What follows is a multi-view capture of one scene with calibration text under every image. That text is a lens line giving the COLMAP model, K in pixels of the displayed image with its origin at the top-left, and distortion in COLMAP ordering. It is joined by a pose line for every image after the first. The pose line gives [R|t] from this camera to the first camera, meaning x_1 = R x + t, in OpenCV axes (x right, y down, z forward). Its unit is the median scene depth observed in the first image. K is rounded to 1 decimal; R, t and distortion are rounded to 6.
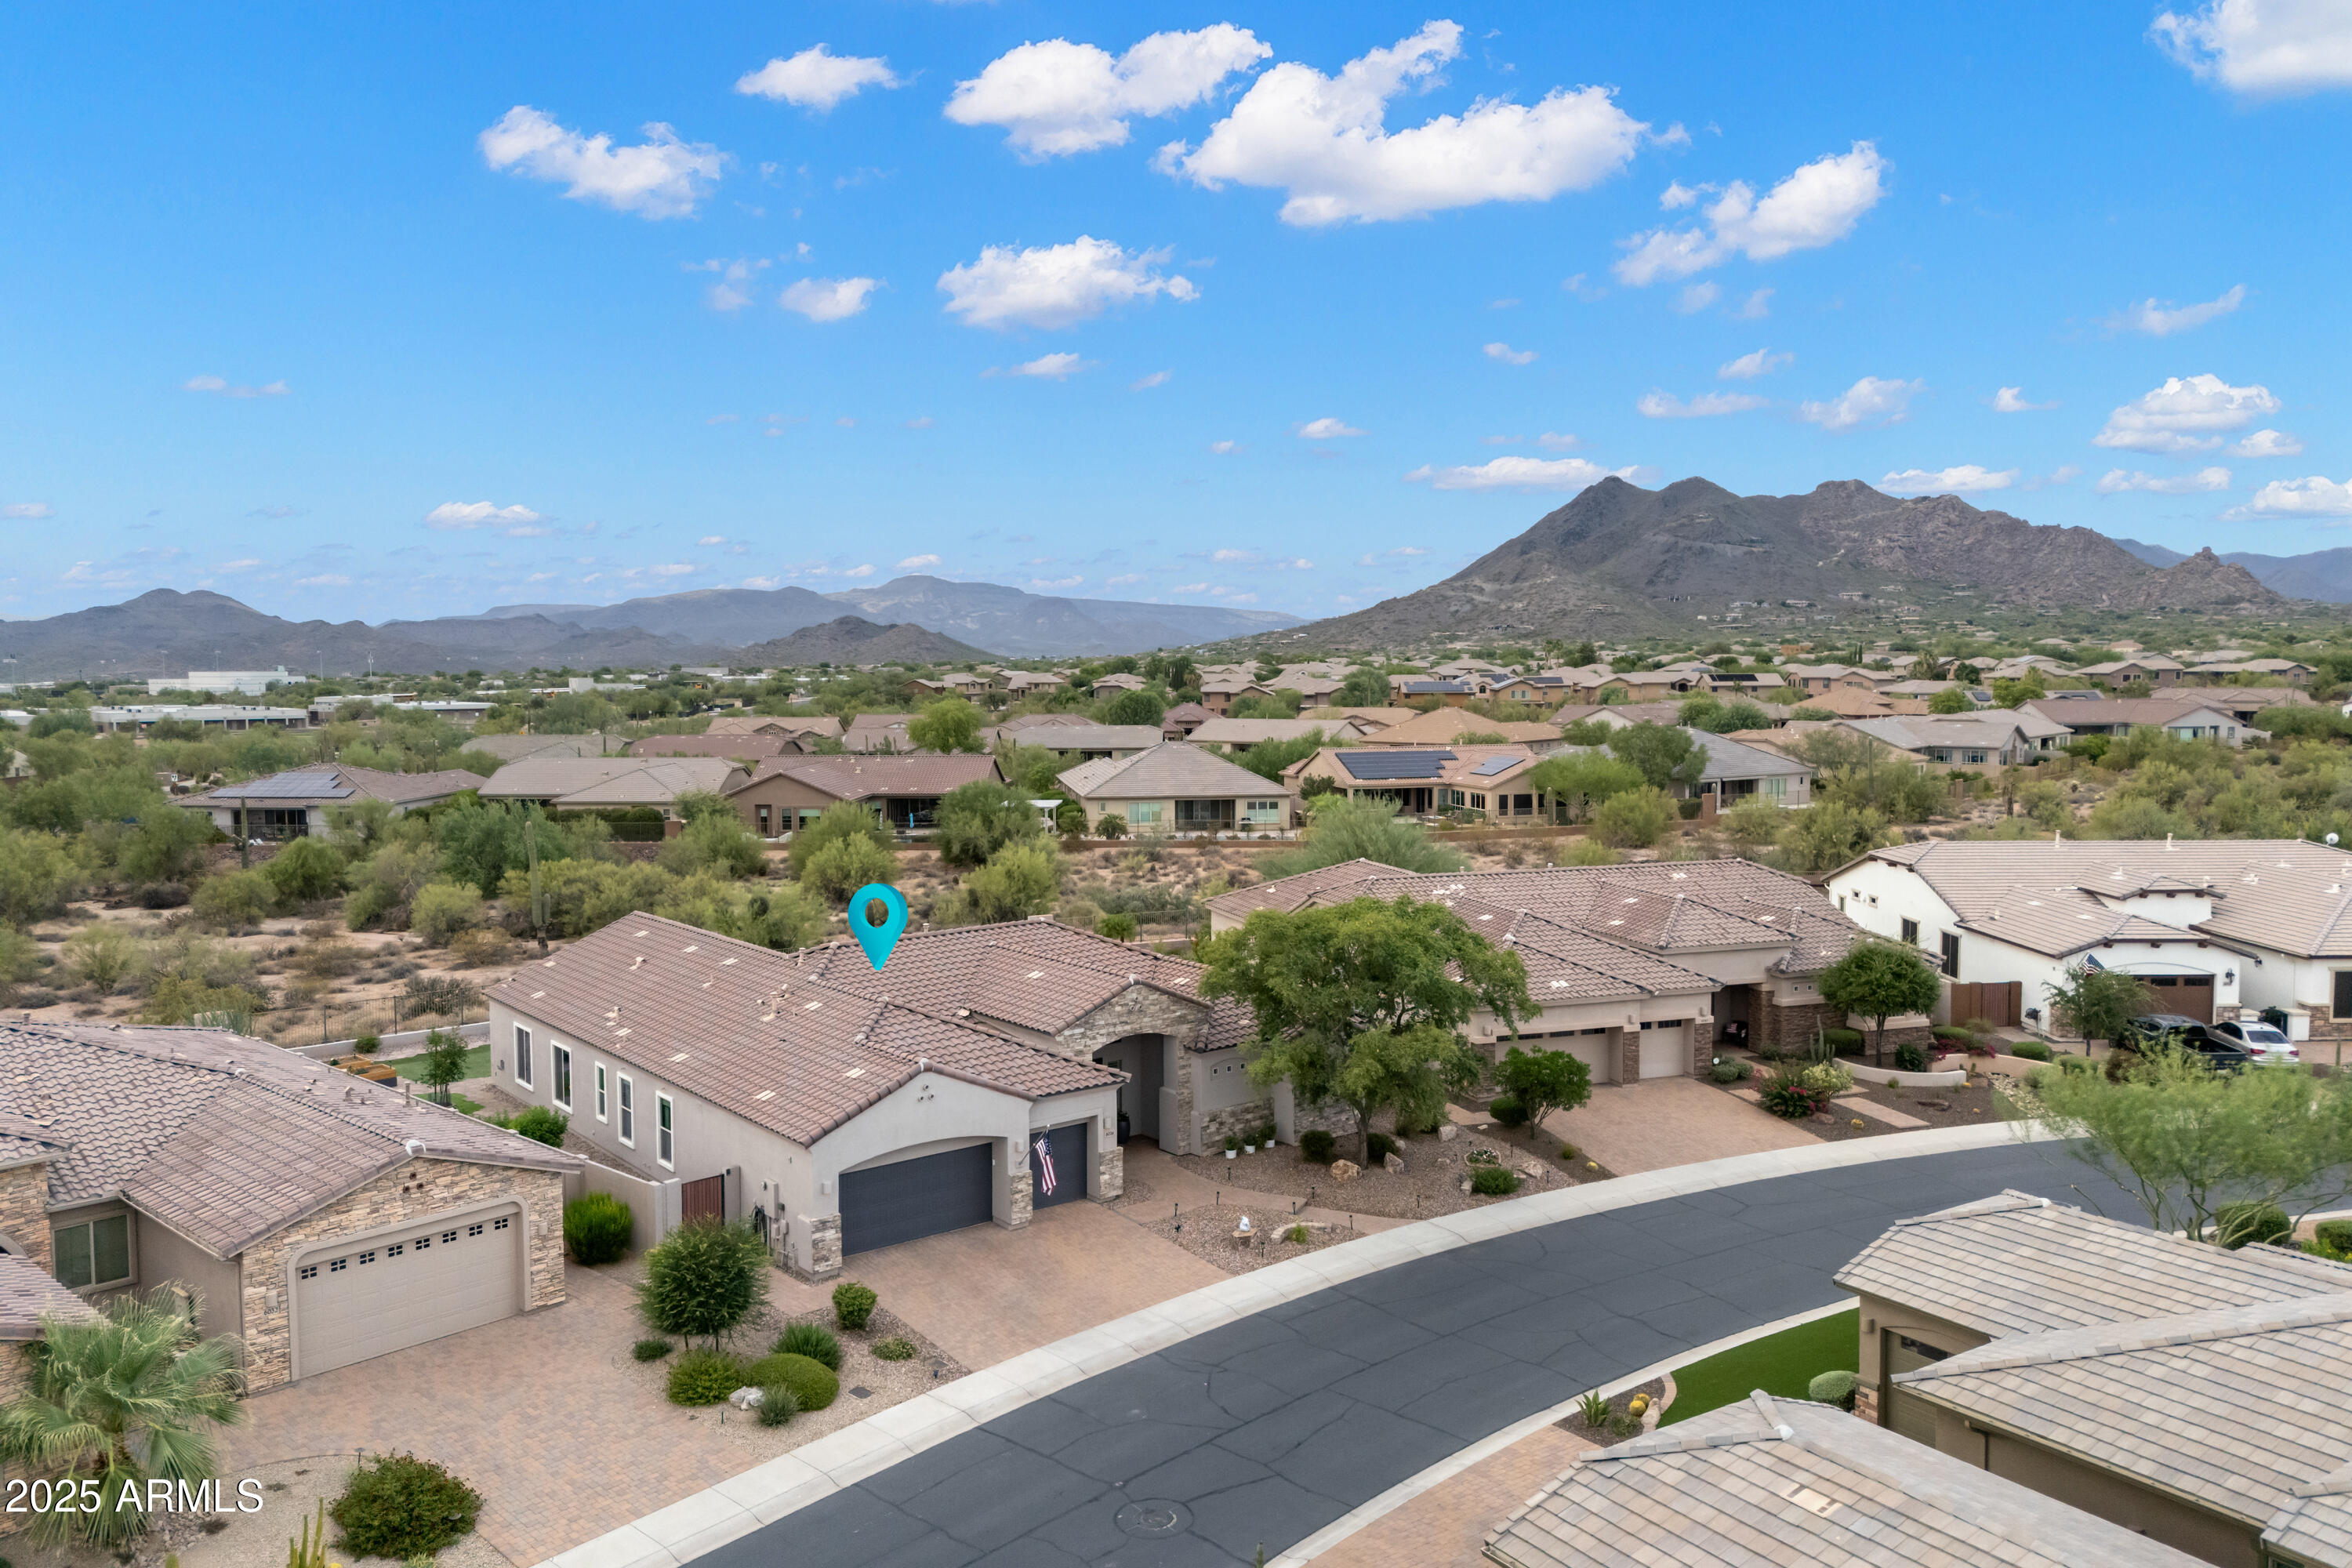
lens RADIAL K [[1728.0, 0, 1166.1], [0, 1728.0, 786.7], [0, 0, 1]] dist [0.054653, -0.030190]
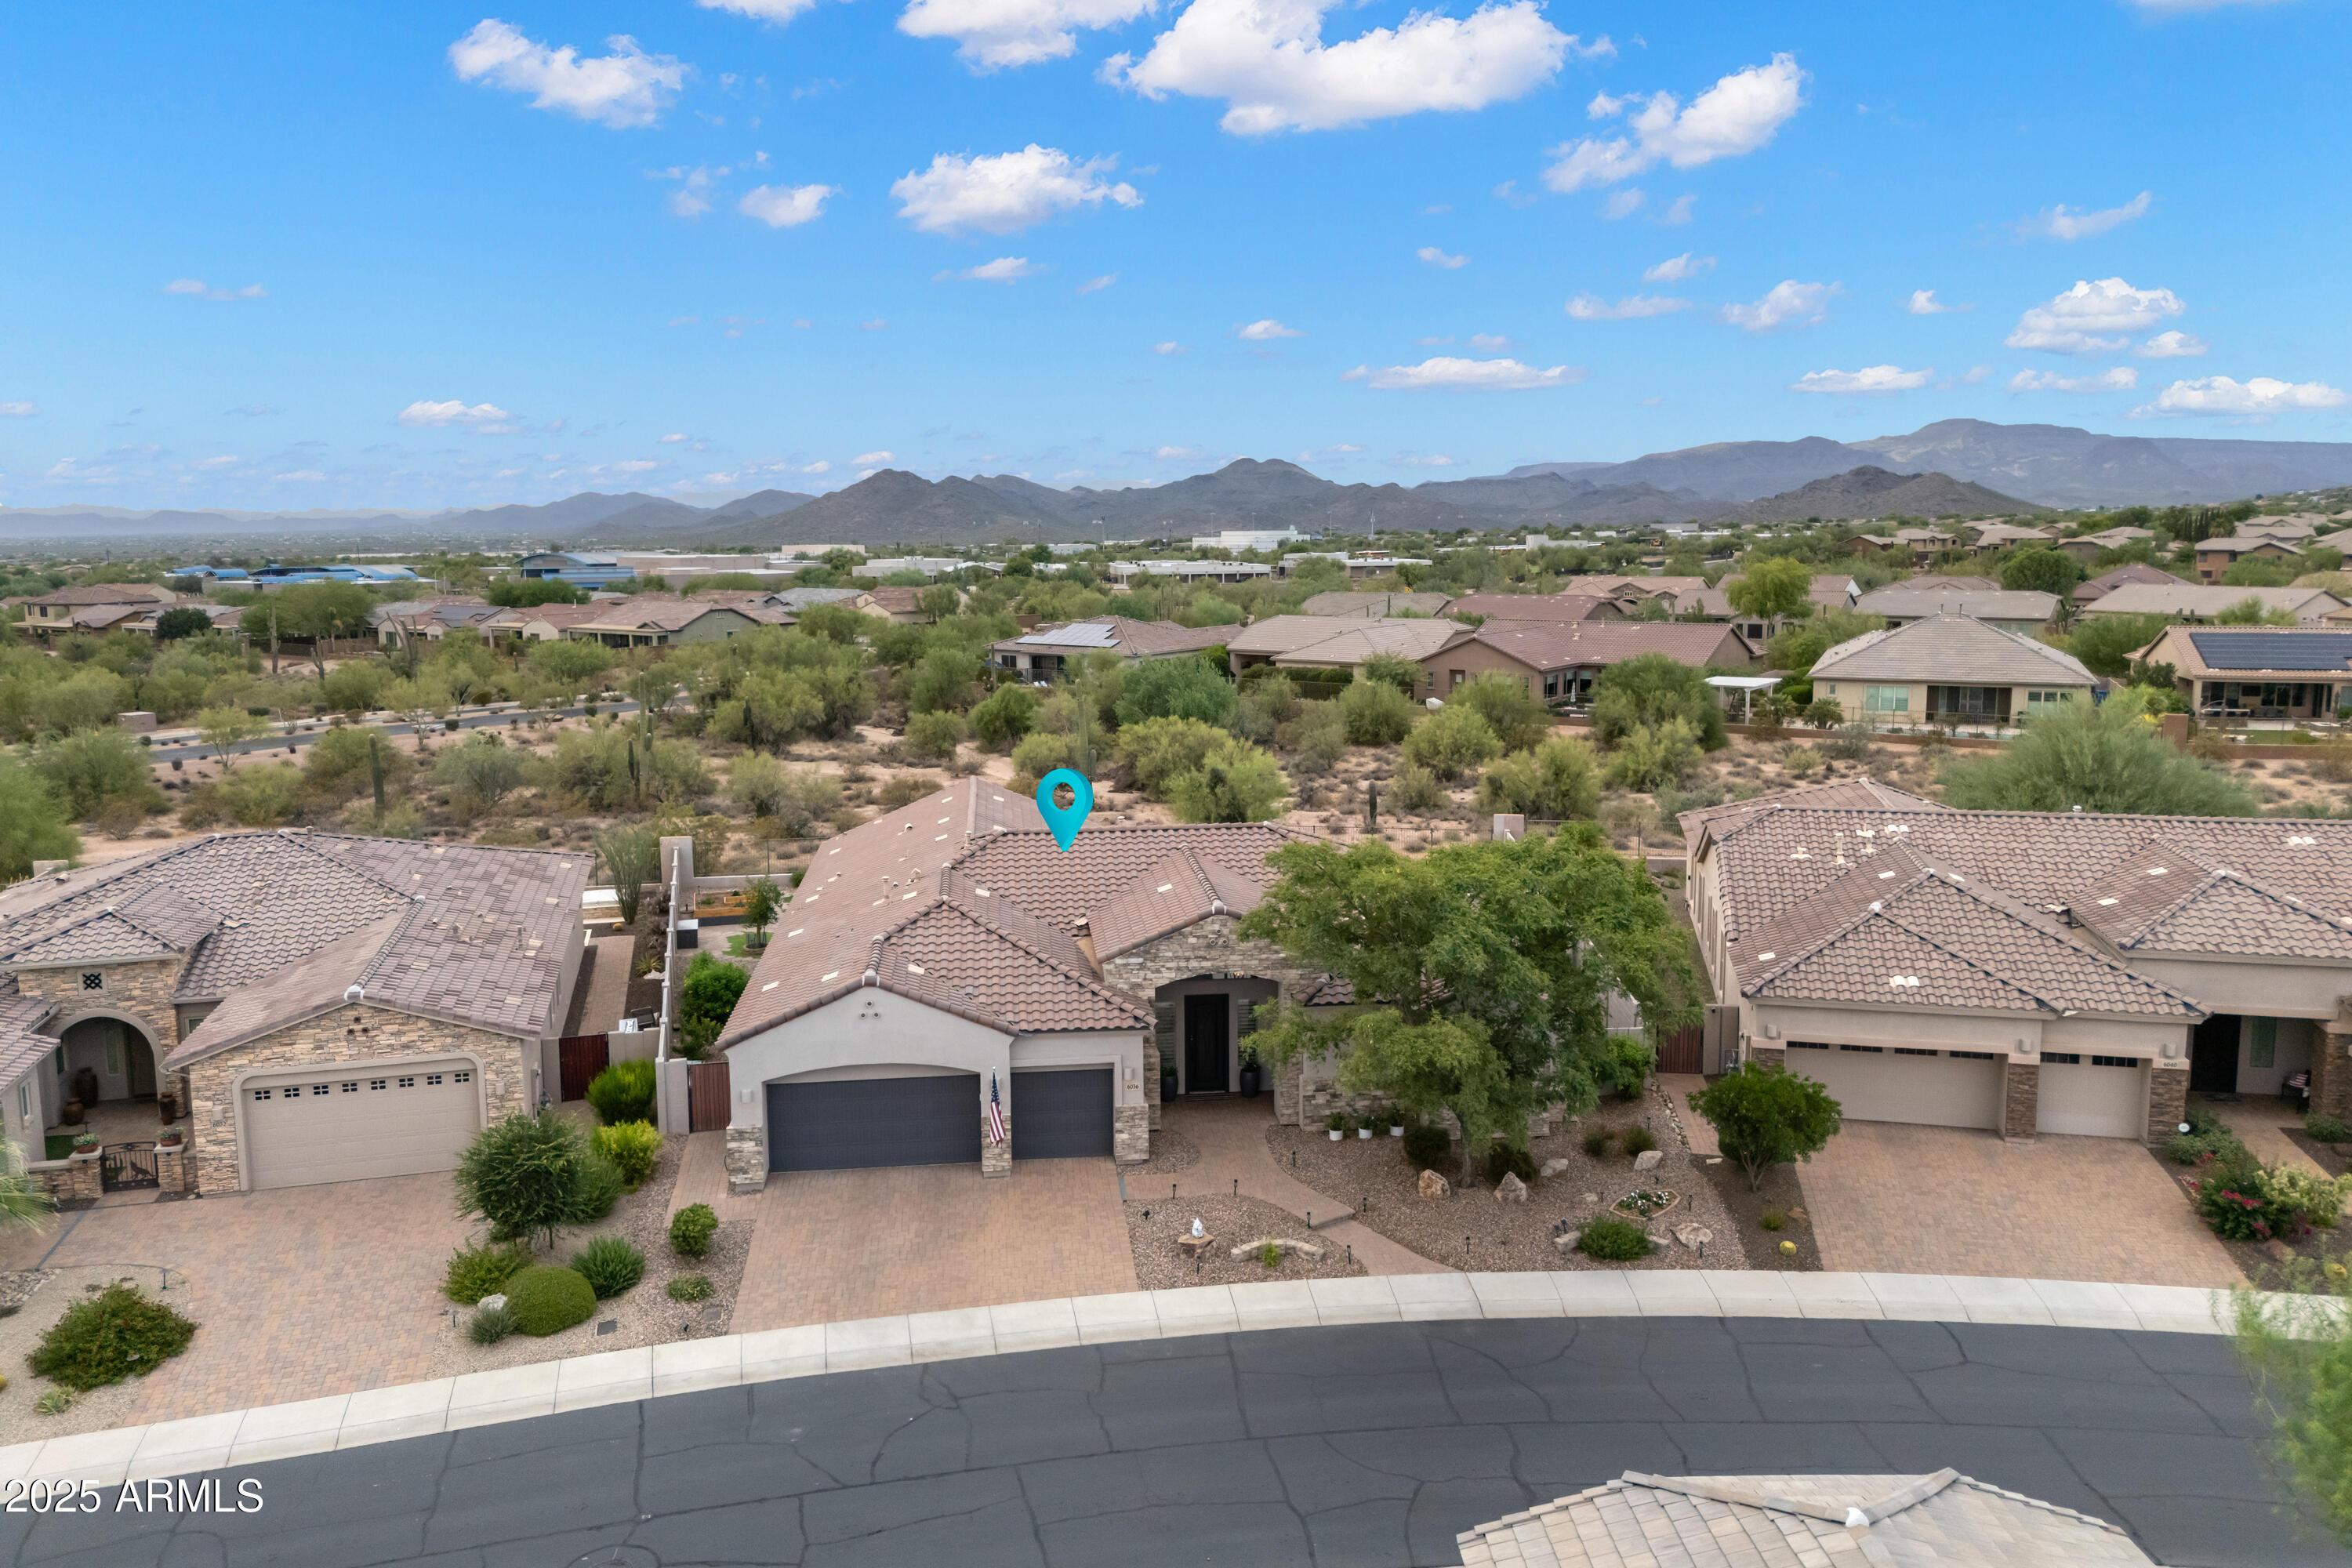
lens RADIAL K [[1728.0, 0, 1174.4], [0, 1728.0, 788.7], [0, 0, 1]] dist [0.054653, -0.030190]
pose [[0.847076, 0.078020, -0.525715, 0.333177], [-0.034369, 0.995137, 0.092308, -0.017401], [0.530360, -0.060124, 0.845638, 0.249301]]
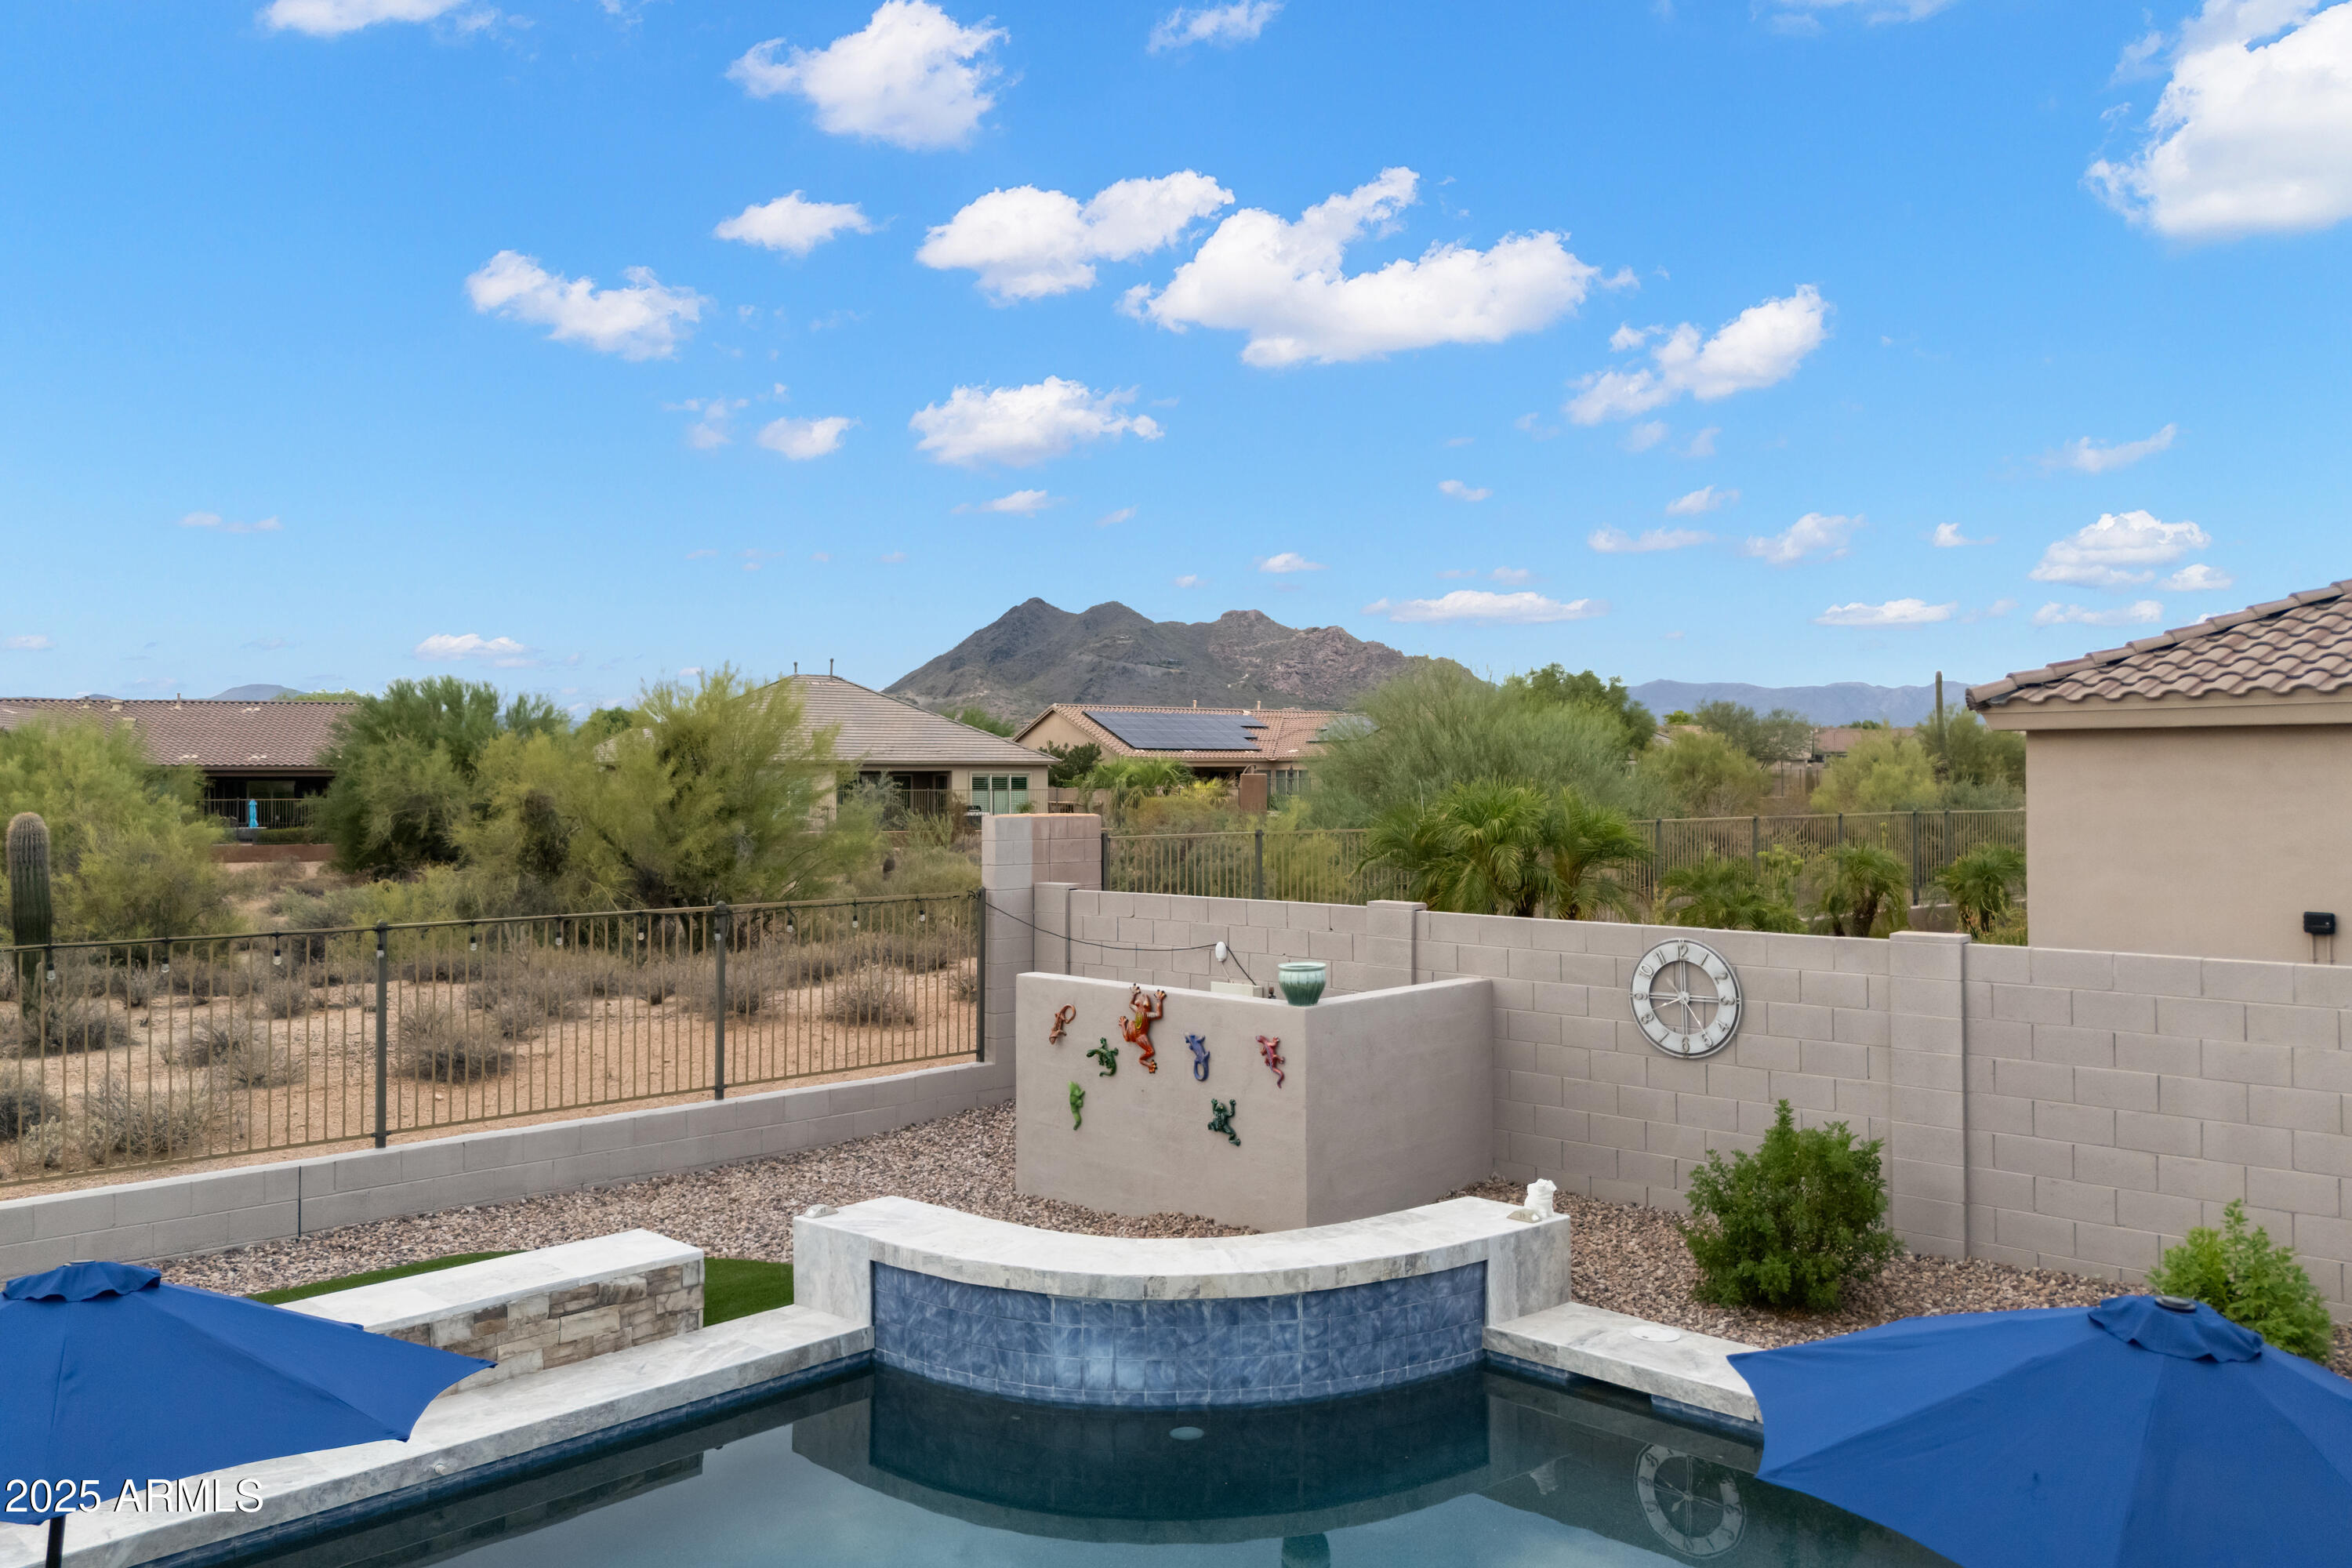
lens RADIAL K [[1728.0, 0, 1183.1], [0, 1728.0, 793.1], [0, 0, 1]] dist [0.054653, -0.030190]
pose [[0.941727, -0.001278, 0.336376, -0.167267], [0.024101, 0.997679, -0.063682, 0.117188], [-0.335514, 0.068078, 0.939572, 1.135947]]
